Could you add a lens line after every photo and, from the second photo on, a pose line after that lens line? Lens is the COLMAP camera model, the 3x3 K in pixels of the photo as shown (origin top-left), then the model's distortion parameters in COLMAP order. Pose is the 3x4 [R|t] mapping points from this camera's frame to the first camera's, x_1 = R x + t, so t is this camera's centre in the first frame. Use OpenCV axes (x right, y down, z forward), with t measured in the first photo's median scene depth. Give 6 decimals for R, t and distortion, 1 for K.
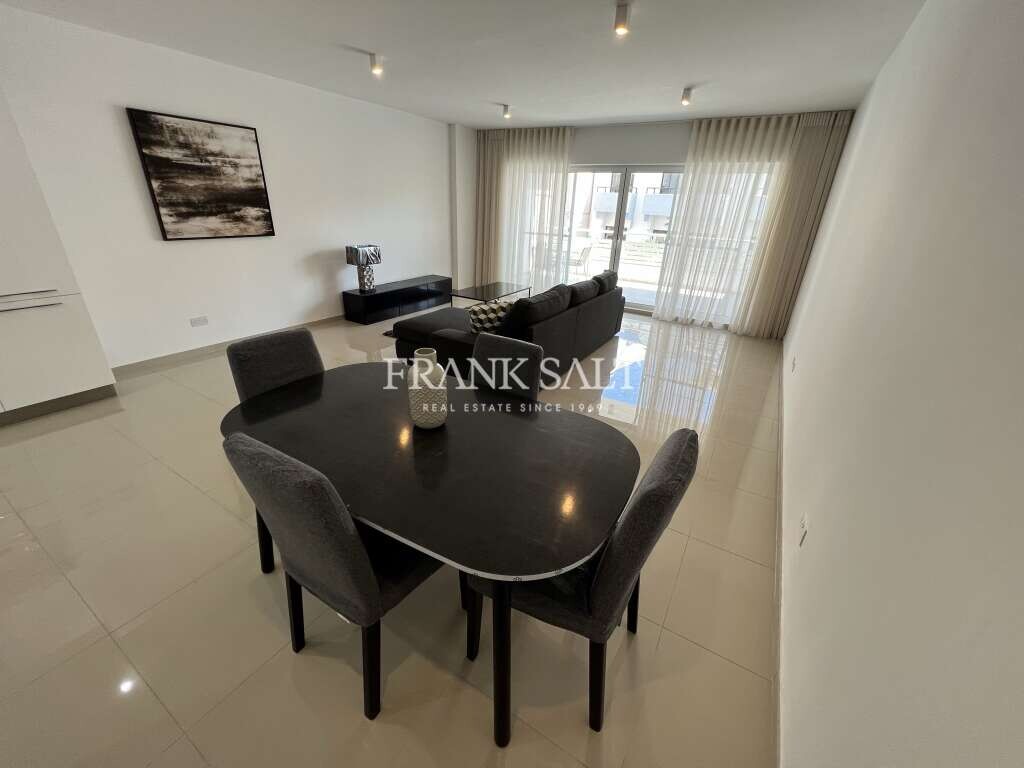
lens RADIAL K [[414.6, 0, 505.8], [0, 414.6, 386.7], [0, 0, 1]] dist [0.002438, 0.000832]
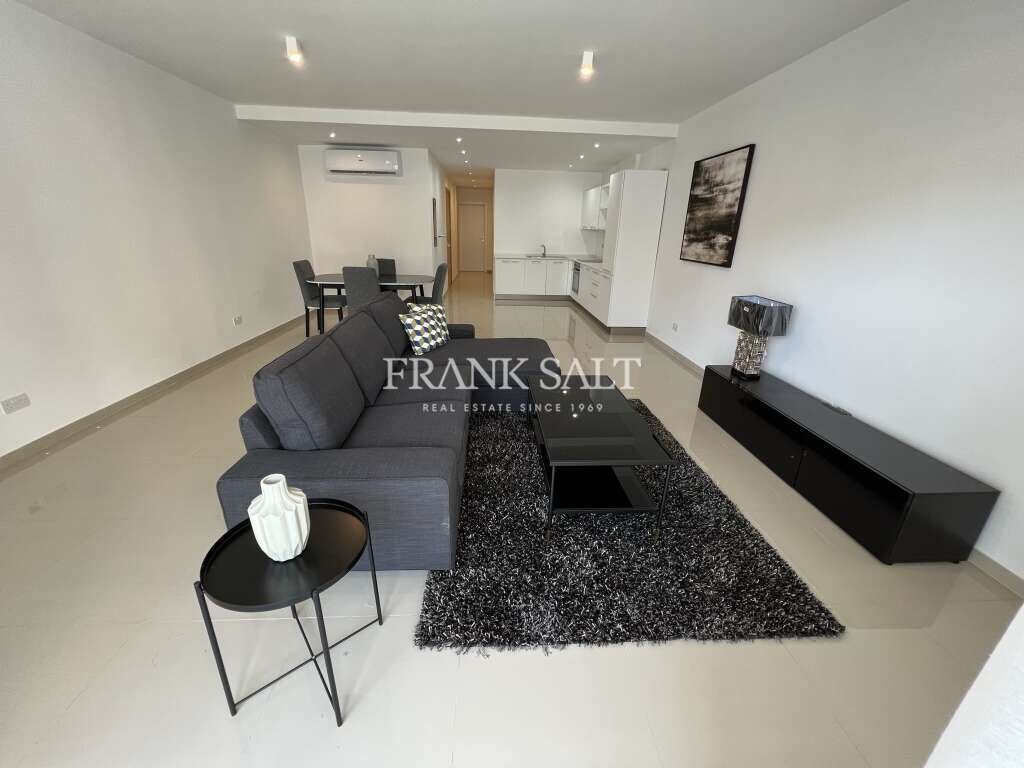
lens RADIAL K [[414.6, 0, 508.7], [0, 414.6, 380.1], [0, 0, 1]] dist [0.002438, 0.000832]
pose [[-0.827011, 0.142357, -0.543864, 0.333559], [-0.278609, 0.736471, 0.616431, -0.647536], [0.488293, 0.661321, -0.569407, 1.547177]]
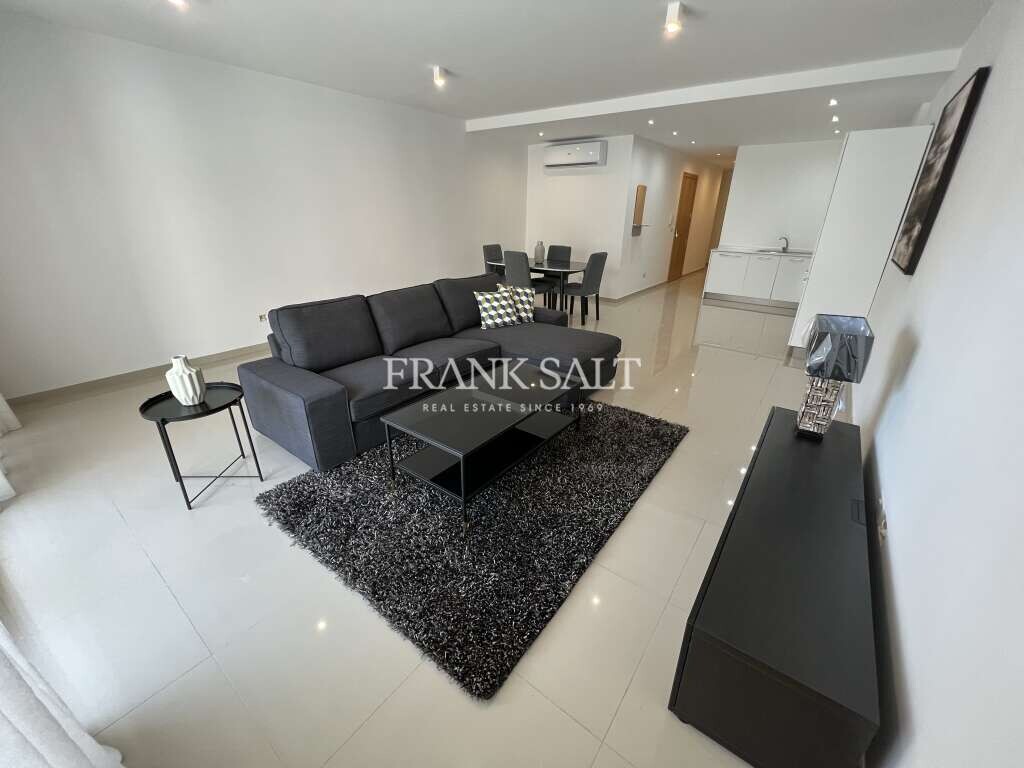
lens RADIAL K [[414.6, 0, 509.7], [0, 414.6, 380.6], [0, 0, 1]] dist [0.002438, 0.000832]
pose [[-0.992944, -0.084751, 0.082944, -0.110944], [0.002112, 0.686697, 0.726941, -0.724147], [-0.118566, 0.721987, -0.681672, 1.668297]]
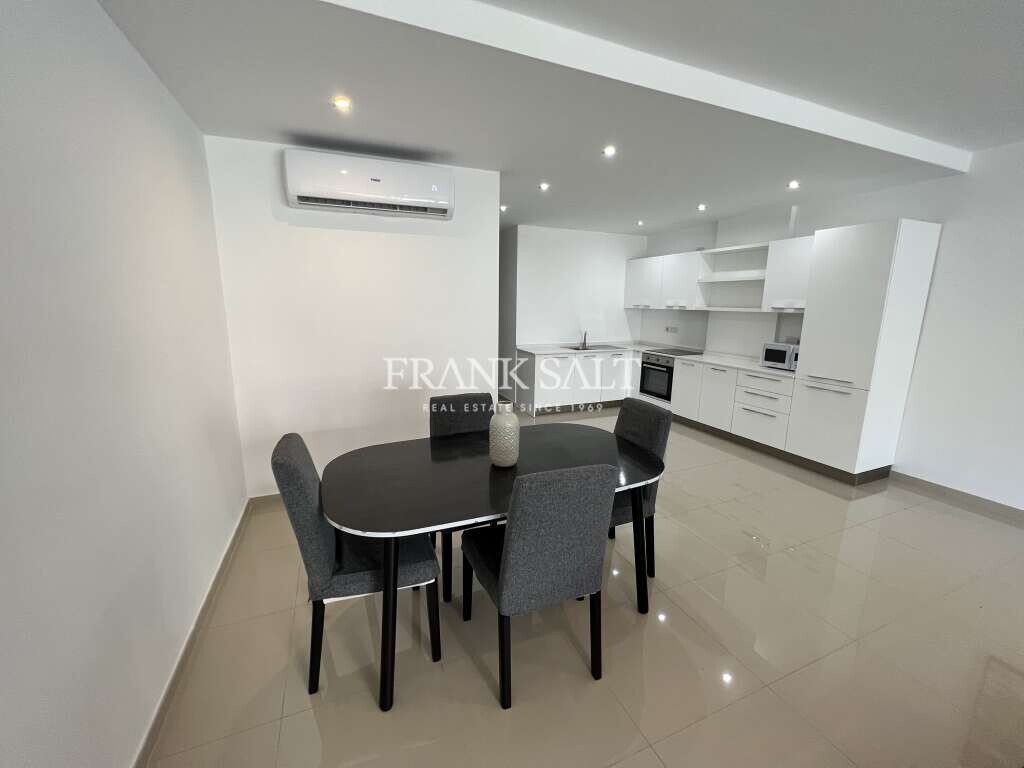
lens RADIAL K [[414.6, 0, 510.1], [0, 414.6, 385.4], [0, 0, 1]] dist [0.002438, 0.000832]
pose [[-0.582837, 0.123167, -0.803201, 0.302822], [-0.359660, 0.847253, 0.390907, -0.238879], [0.728660, 0.516714, -0.449512, 0.590295]]
